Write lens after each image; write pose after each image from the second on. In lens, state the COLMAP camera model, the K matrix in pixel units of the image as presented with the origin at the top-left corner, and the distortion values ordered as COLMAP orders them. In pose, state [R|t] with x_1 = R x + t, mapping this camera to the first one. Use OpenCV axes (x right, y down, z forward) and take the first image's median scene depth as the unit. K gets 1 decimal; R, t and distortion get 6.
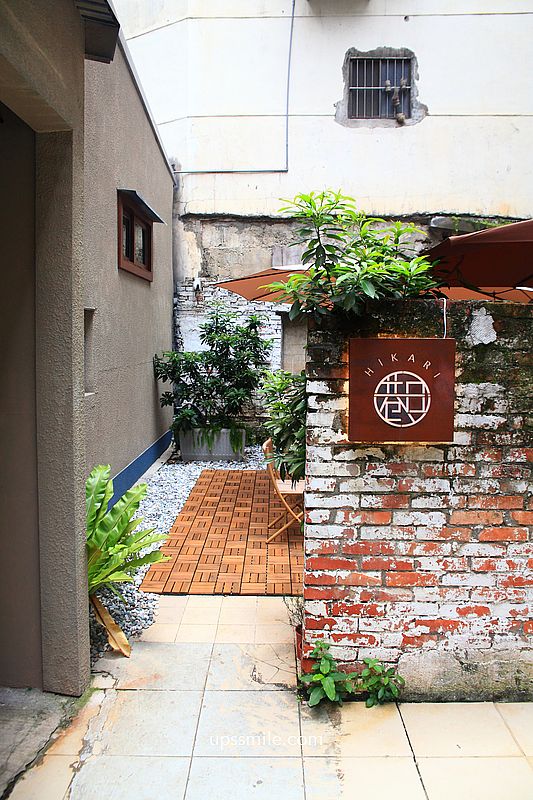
lens RADIAL K [[765.3, 0, 266.5], [0, 765.3, 400.0], [0, 0, 1]] dist [-0.013362, -0.004333]
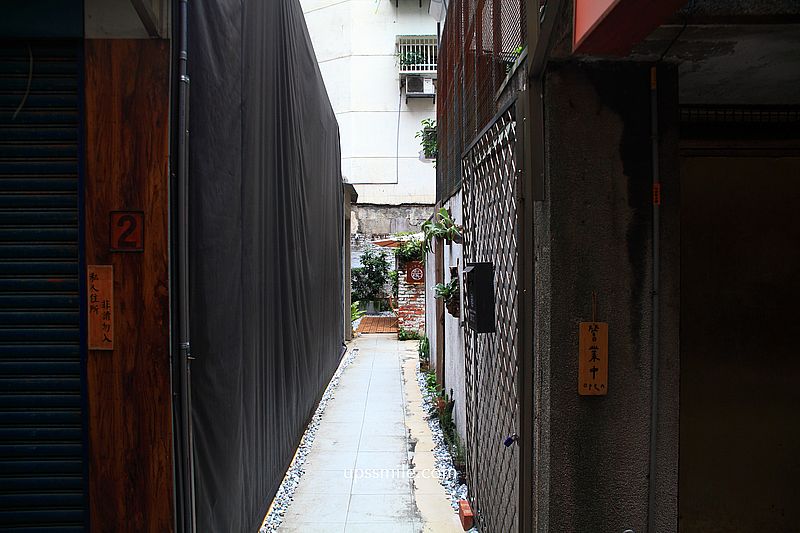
lens RADIAL K [[547.5, 0, 400.0], [0, 547.5, 266.5], [0, 0, 1]] dist [-0.068419, 0.000042]
pose [[0.999712, -0.008218, 0.022544, -0.014011], [0.009761, 0.997556, -0.069188, 0.185128], [-0.021921, 0.069388, 0.997349, -2.443133]]
